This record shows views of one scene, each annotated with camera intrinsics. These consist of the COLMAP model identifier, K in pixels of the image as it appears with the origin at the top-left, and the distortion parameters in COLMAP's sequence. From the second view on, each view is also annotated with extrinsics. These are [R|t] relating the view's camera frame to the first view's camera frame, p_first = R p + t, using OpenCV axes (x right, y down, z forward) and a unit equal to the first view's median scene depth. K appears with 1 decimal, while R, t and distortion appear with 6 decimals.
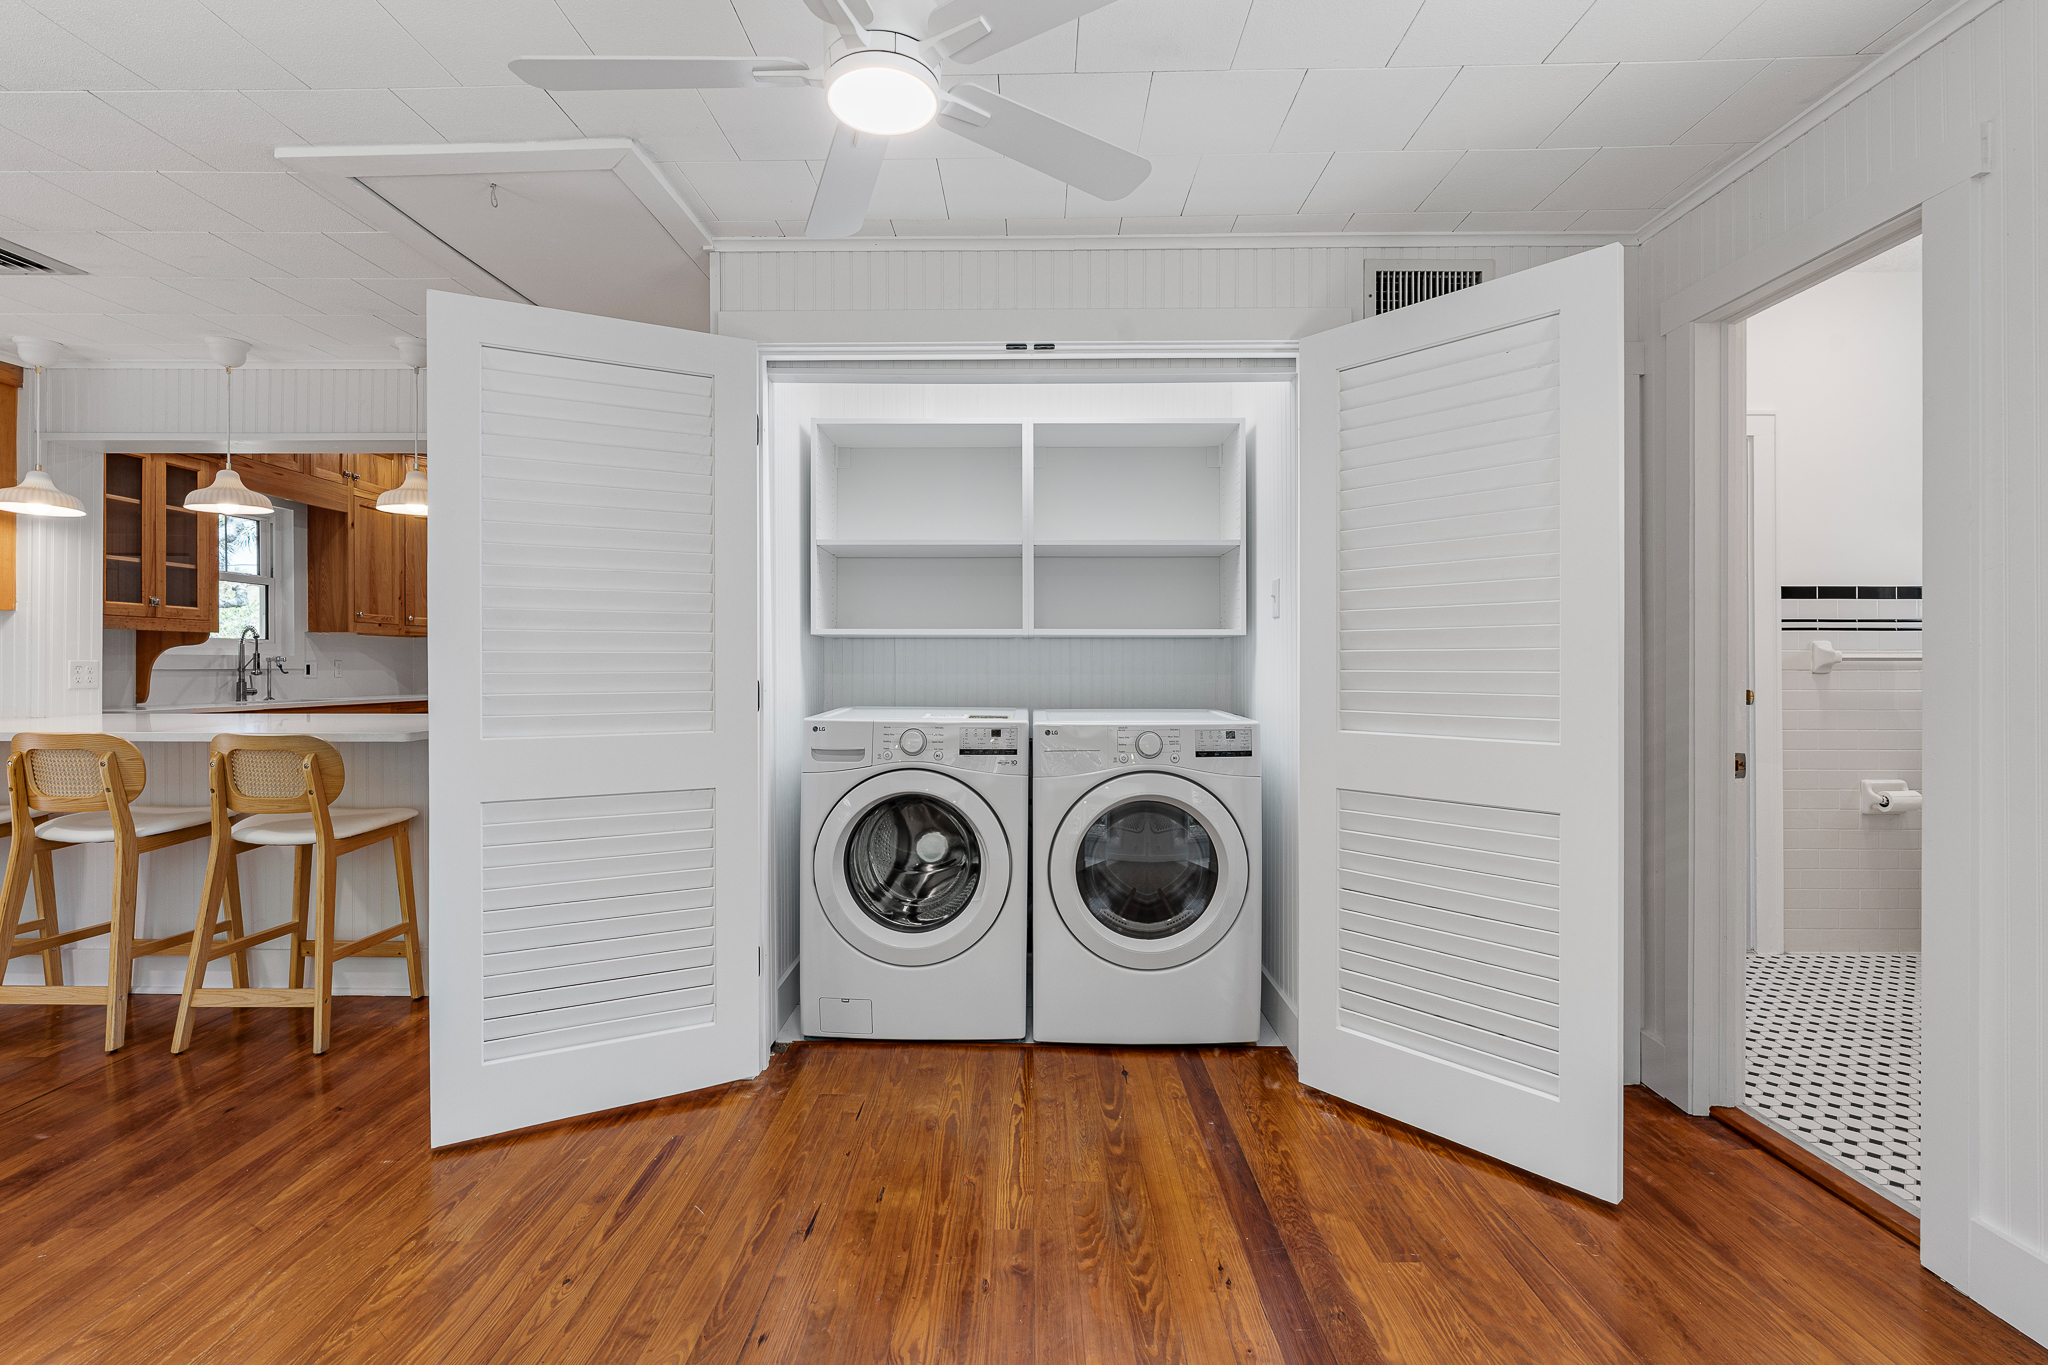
lens RADIAL K [[923.4, 0, 1031.0], [0, 923.4, 671.9], [0, 0, 1]] dist [-0.009881, 0.002738]
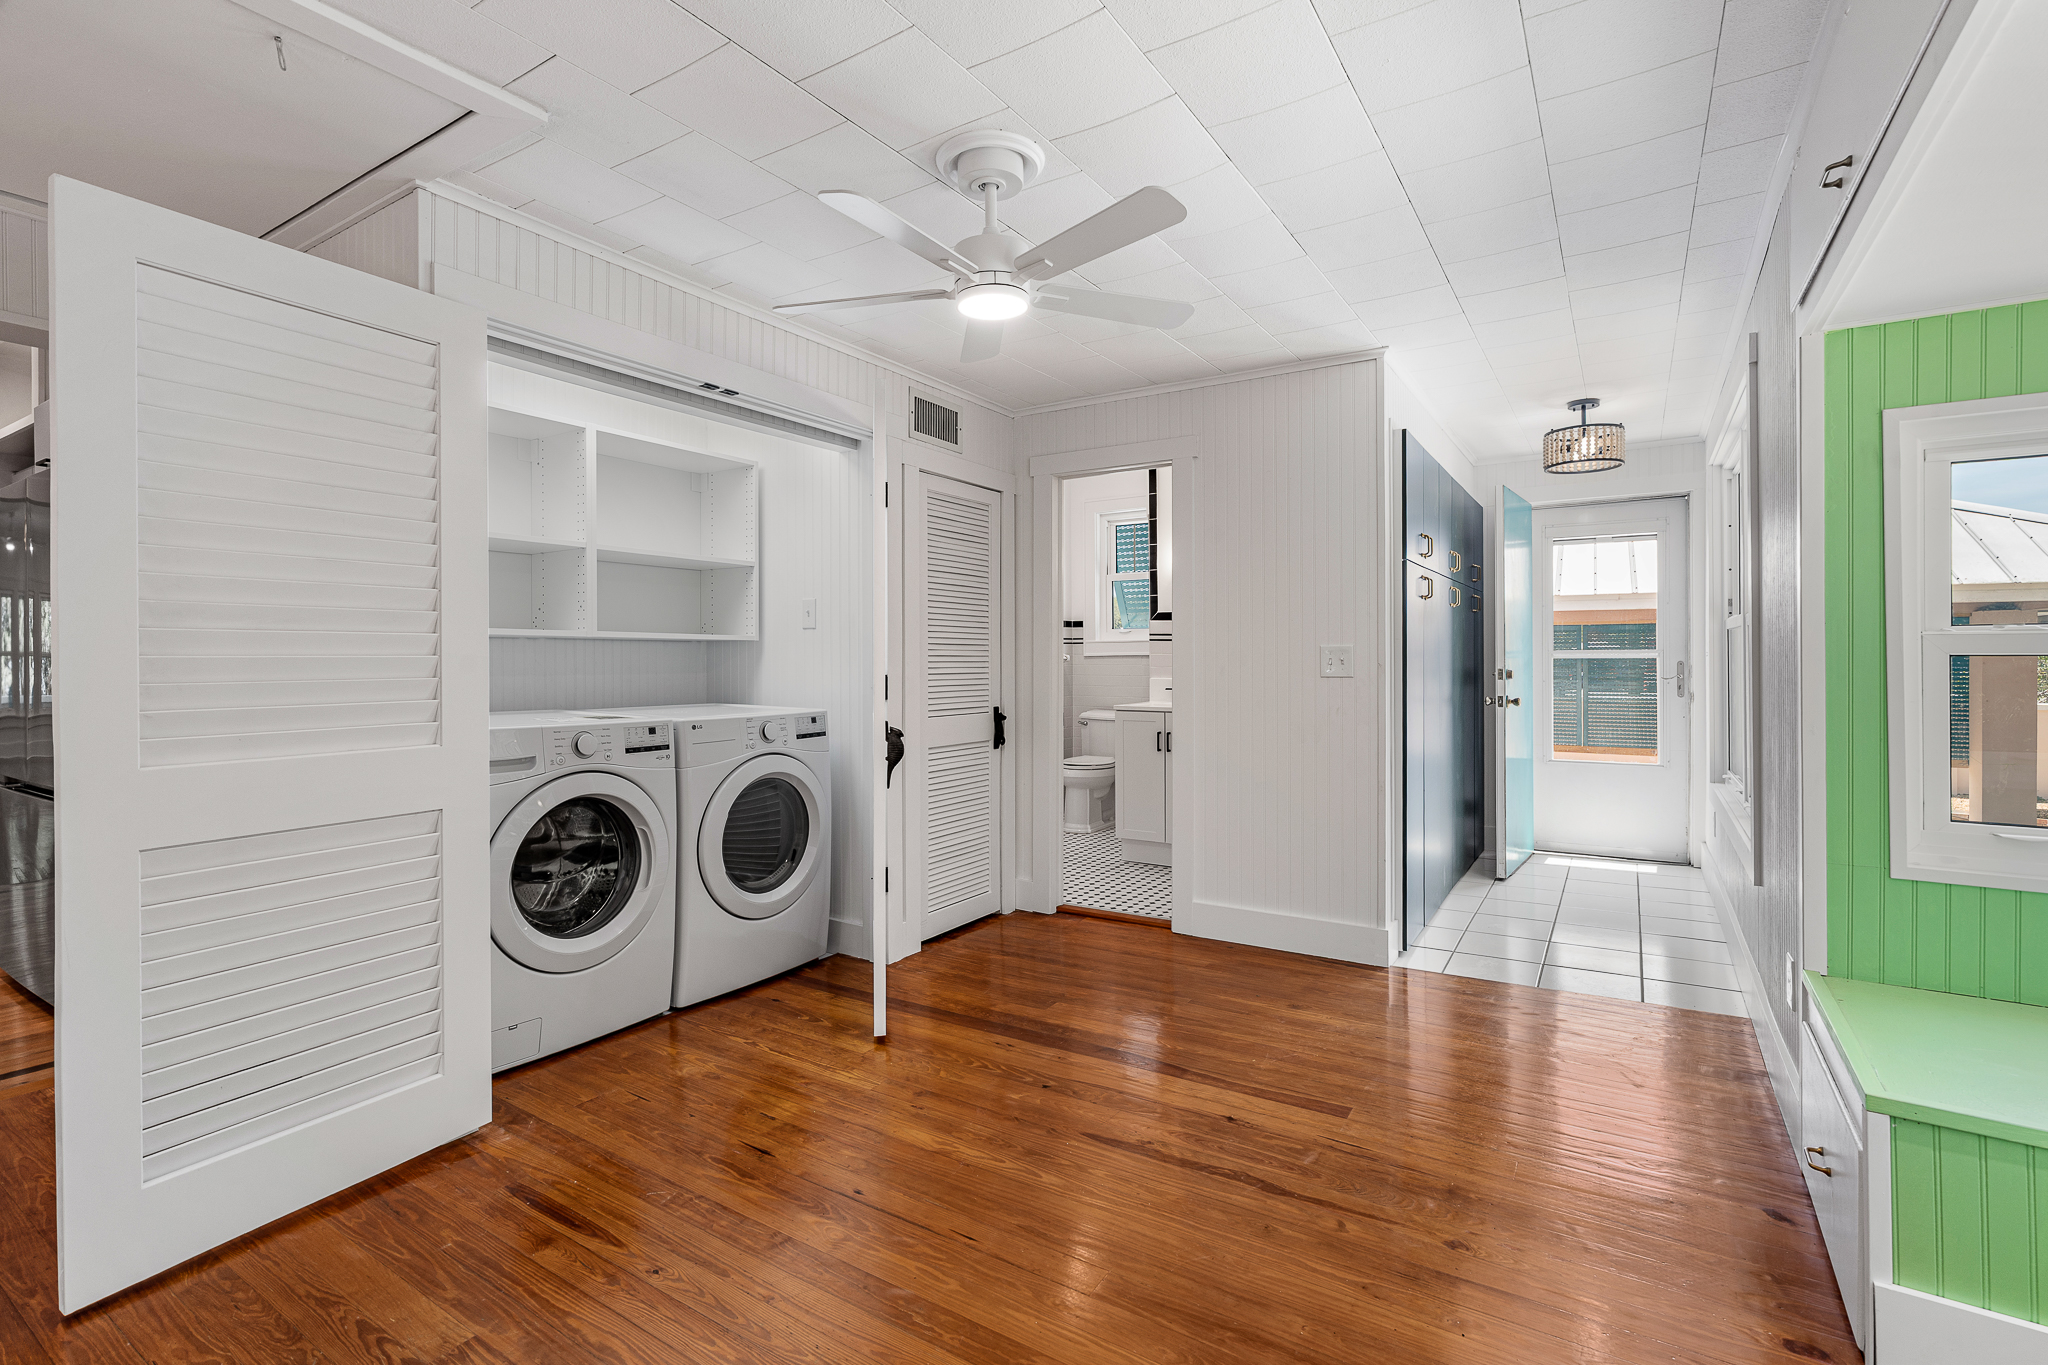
lens RADIAL K [[923.4, 0, 1028.2], [0, 923.4, 671.3], [0, 0, 1]] dist [-0.009881, 0.002738]
pose [[0.534215, -0.011939, 0.845264, -0.607104], [0.012427, 0.999903, 0.006269, -0.003369], [-0.845257, 0.007155, 0.534312, 0.051505]]
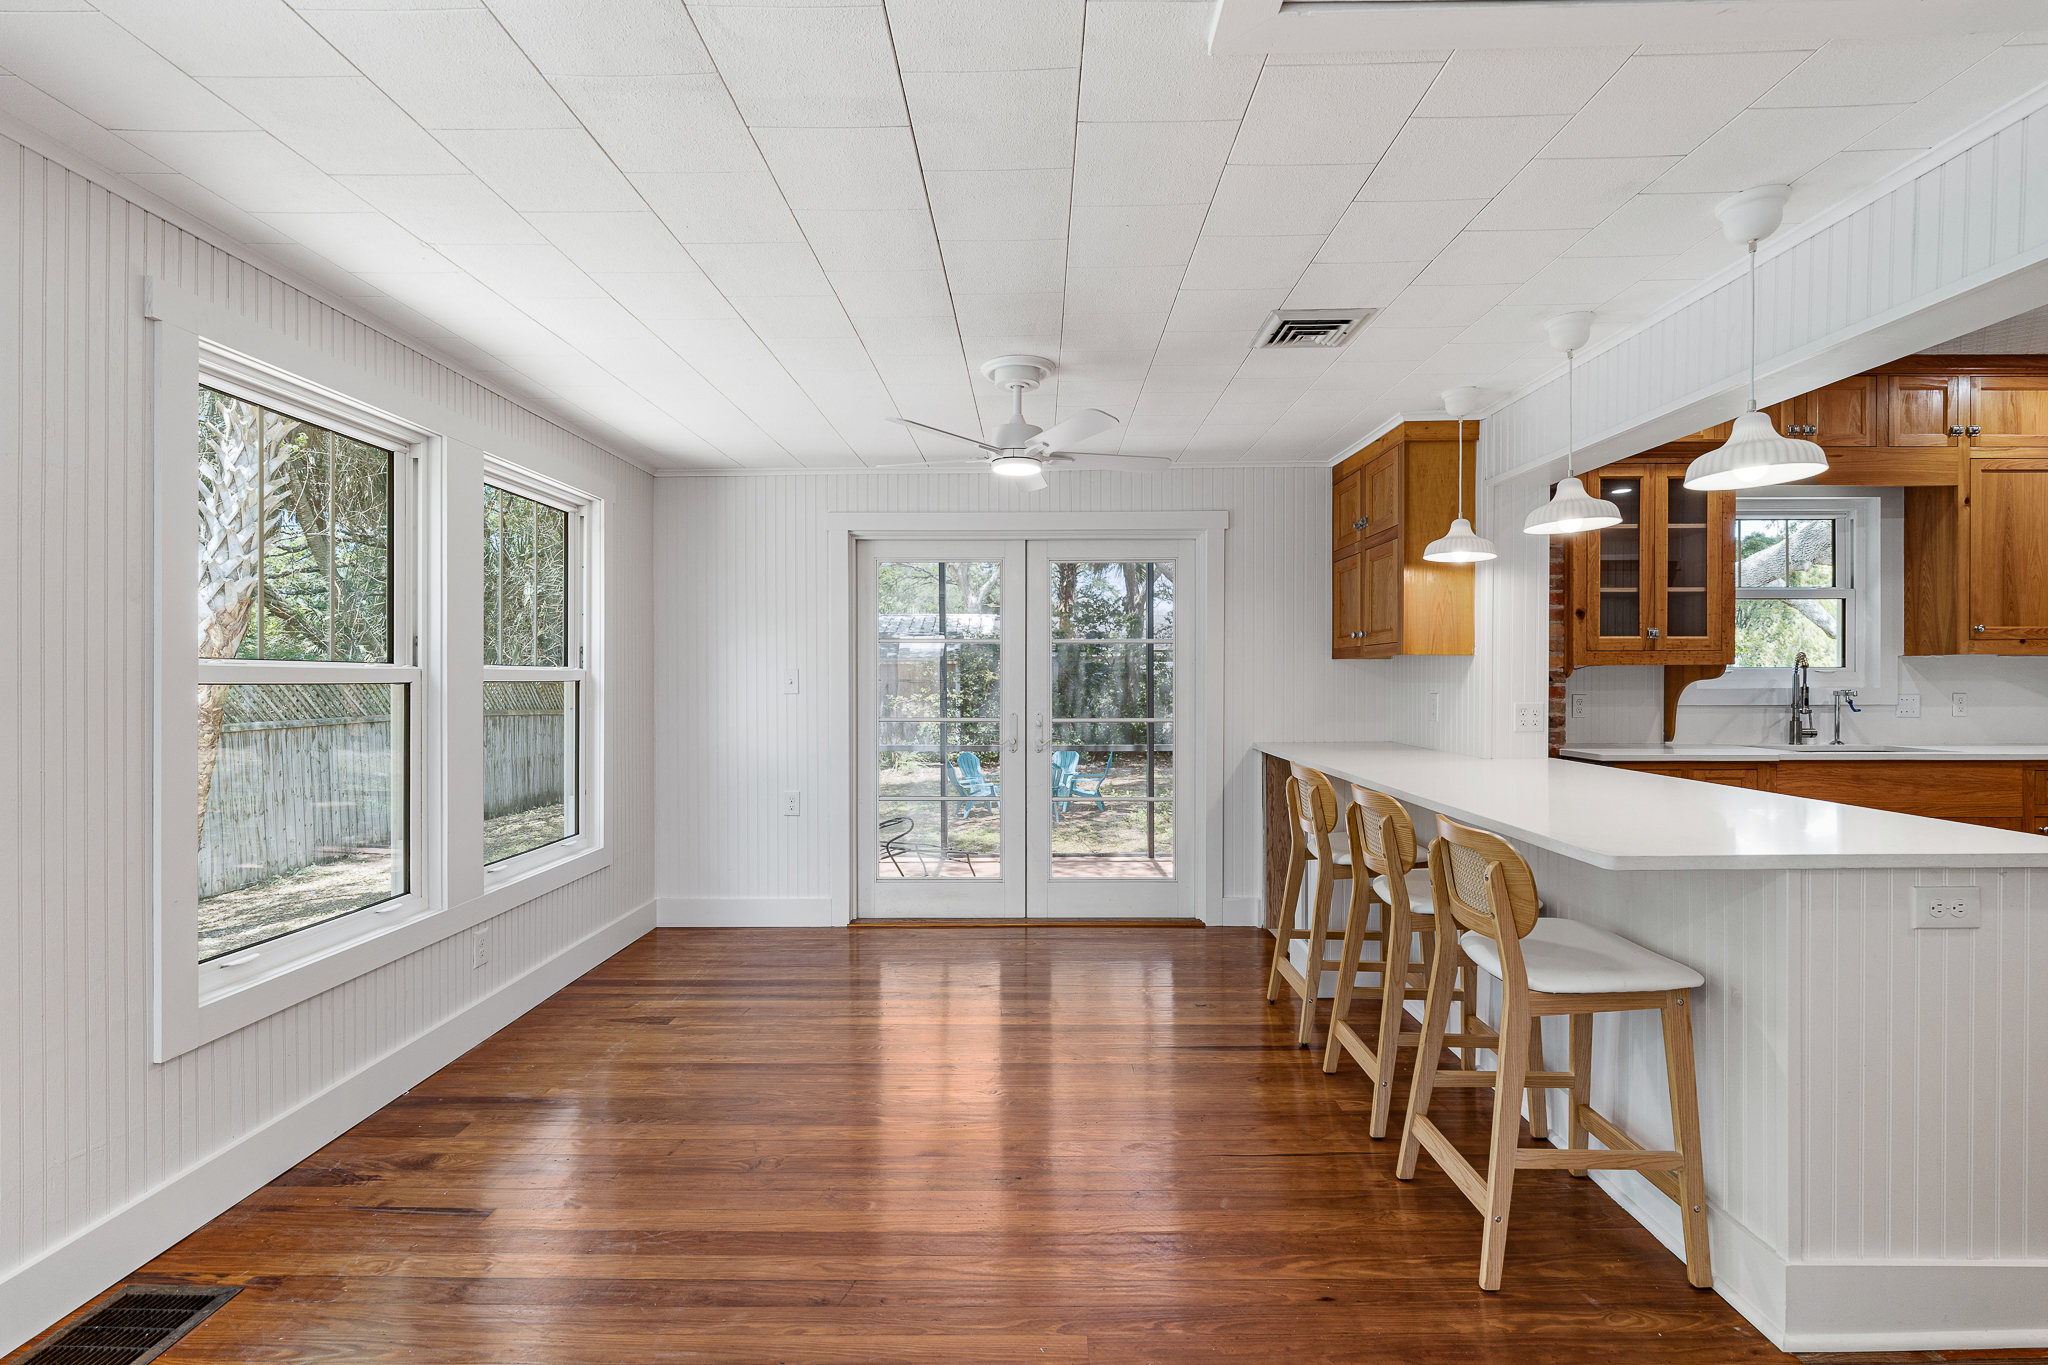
lens RADIAL K [[923.4, 0, 1021.1], [0, 923.4, 683.2], [0, 0, 1]] dist [-0.009881, 0.002738]
pose [[-0.013643, 0.009311, -0.999864, -0.055131], [-0.005162, 0.999943, 0.009382, -0.044207], [0.999894, 0.005289, -0.013594, 0.528549]]
